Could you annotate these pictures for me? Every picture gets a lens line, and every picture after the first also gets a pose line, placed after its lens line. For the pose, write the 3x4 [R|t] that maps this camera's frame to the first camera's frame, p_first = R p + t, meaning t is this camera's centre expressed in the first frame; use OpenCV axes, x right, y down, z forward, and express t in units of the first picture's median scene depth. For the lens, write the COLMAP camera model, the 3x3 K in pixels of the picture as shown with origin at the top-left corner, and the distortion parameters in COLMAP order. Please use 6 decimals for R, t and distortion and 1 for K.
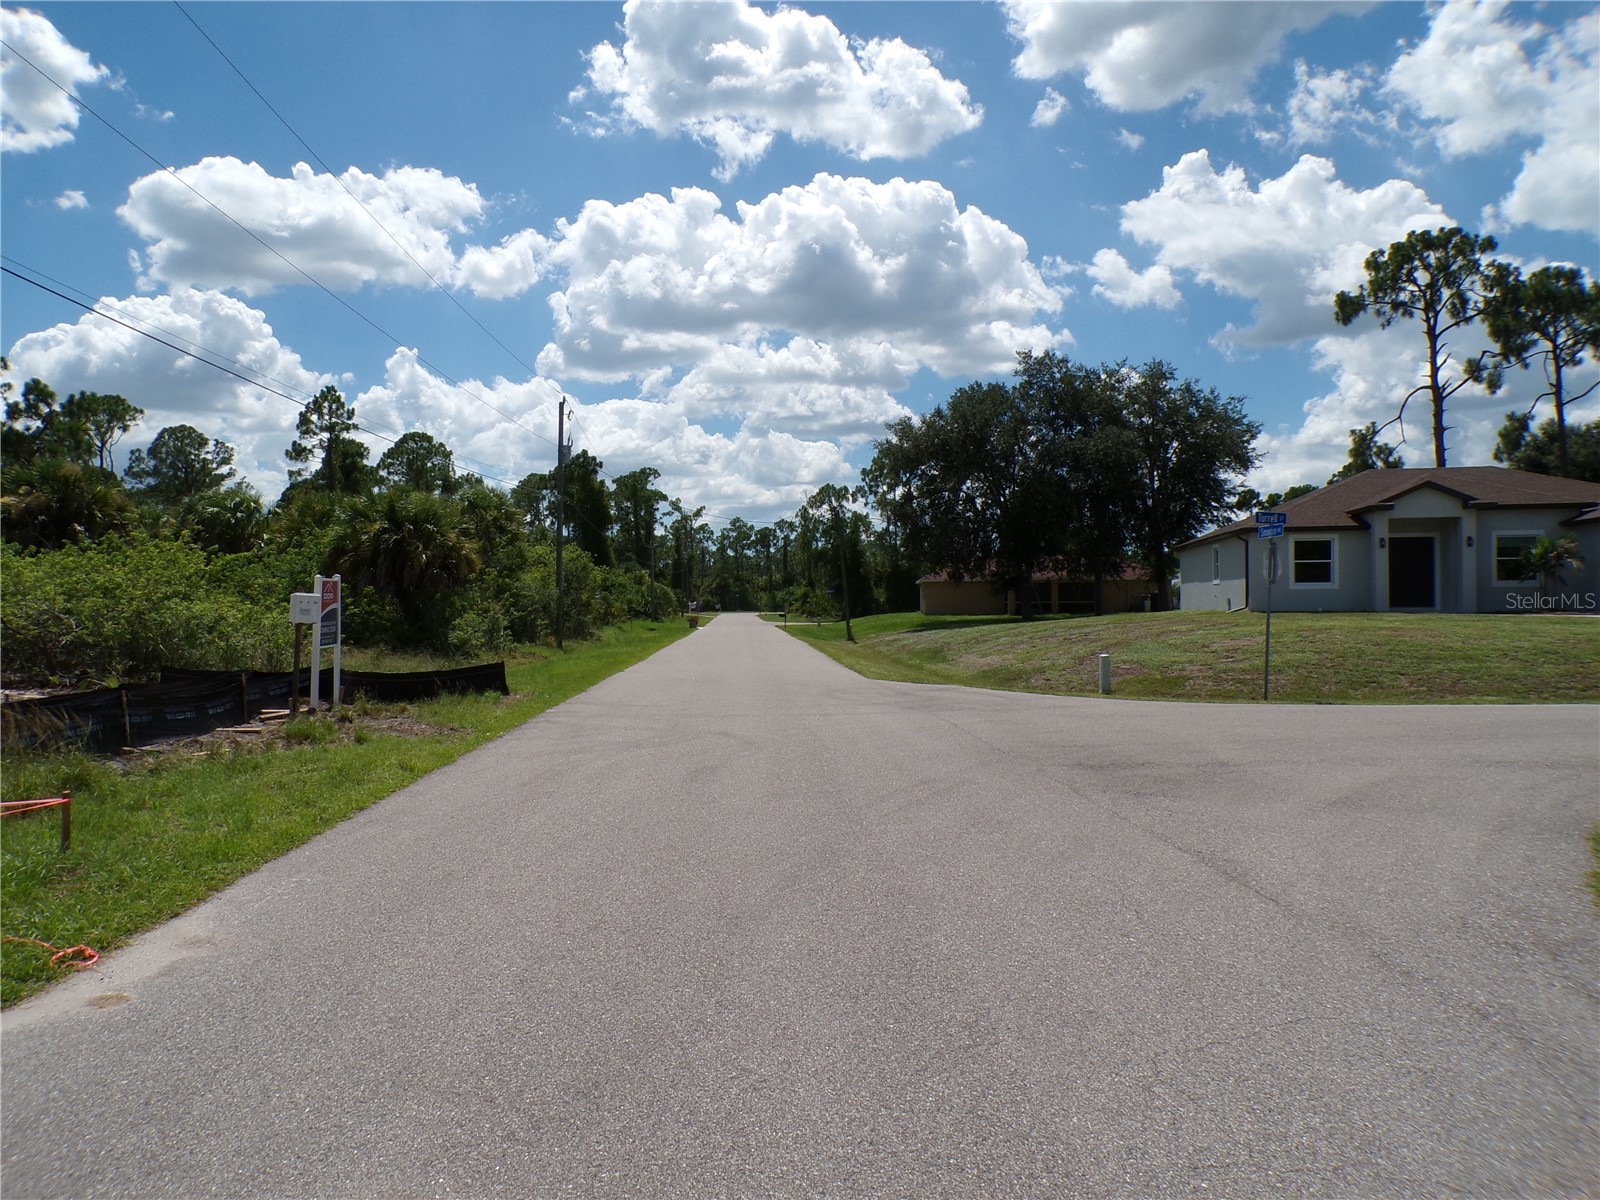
lens RADIAL K [[1088.3, 0, 779.1], [0, 1088.3, 612.2], [0, 0, 1]] dist [-0.059658, 0.044076]
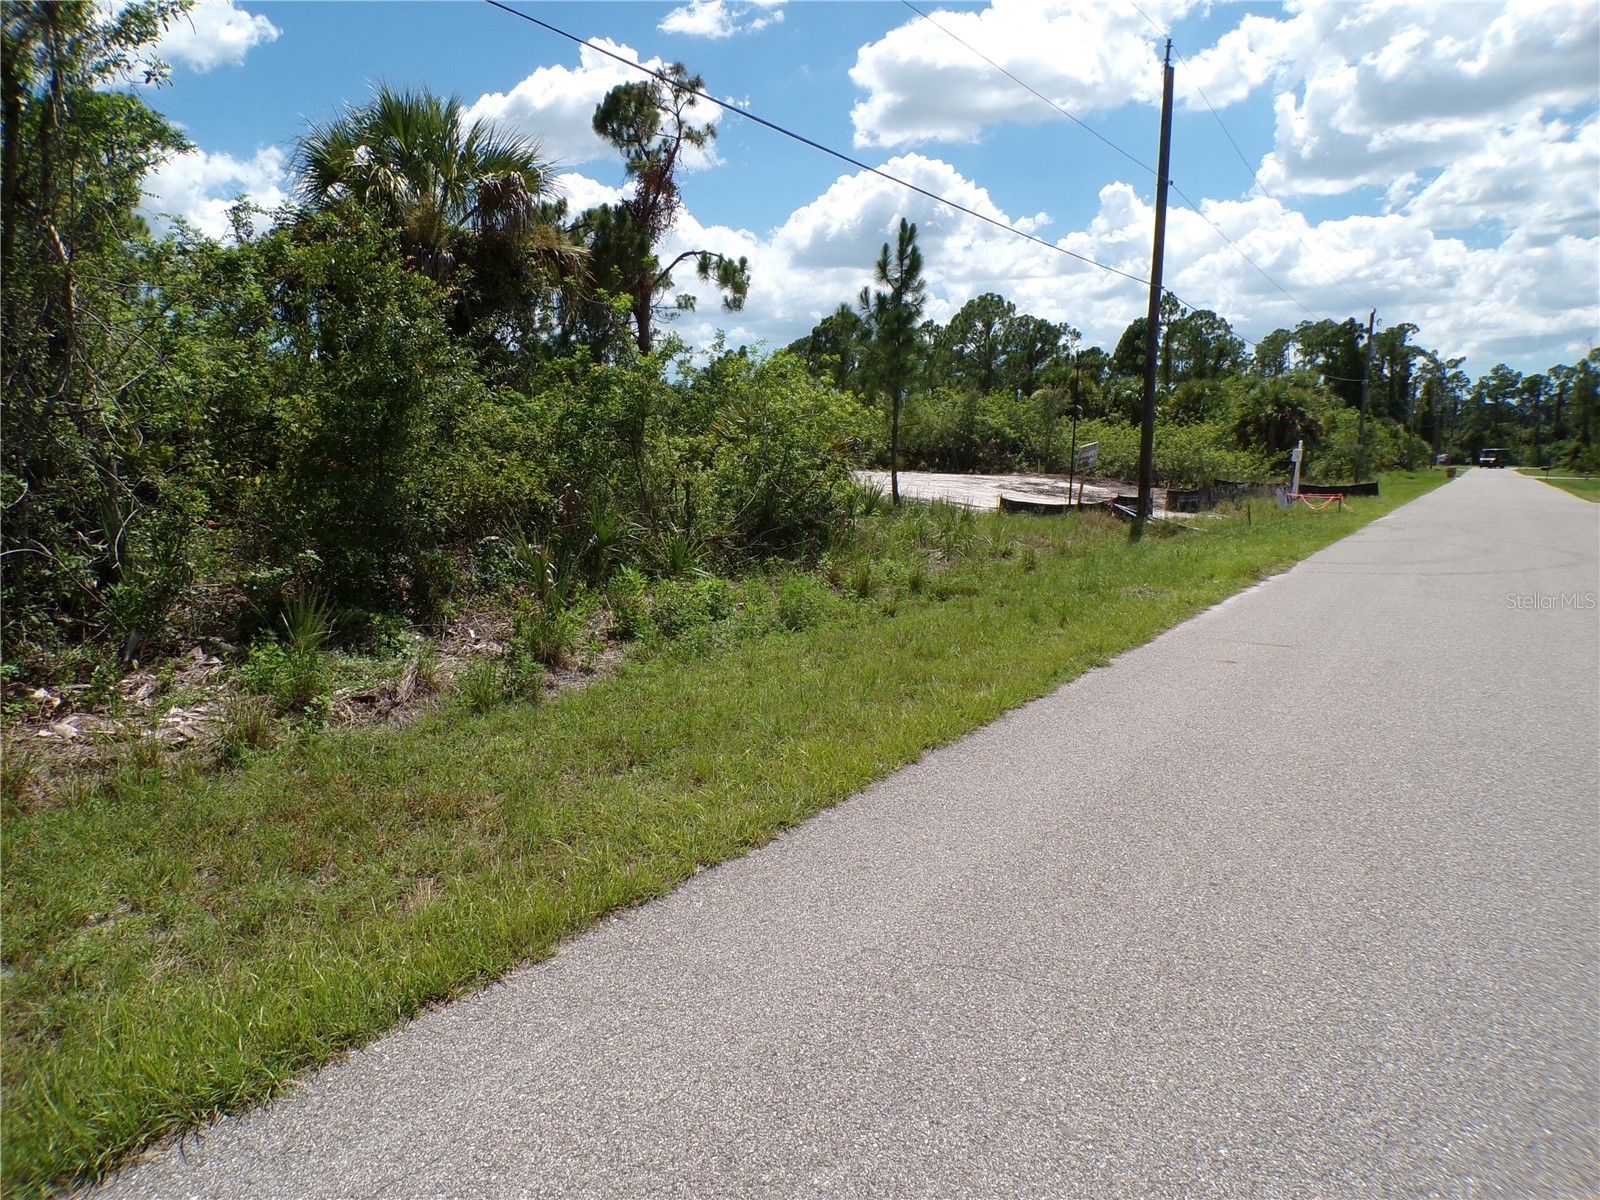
lens RADIAL K [[1144.2, 0, 800.0], [0, 1144.2, 600.0], [0, 0, 1]] dist [0.006427, 0.005996]
pose [[0.839444, 0.088389, -0.536210, 0.002546], [-0.022932, 0.991567, 0.127550, 0.001613], [0.542962, -0.094774, 0.834392, -0.173552]]
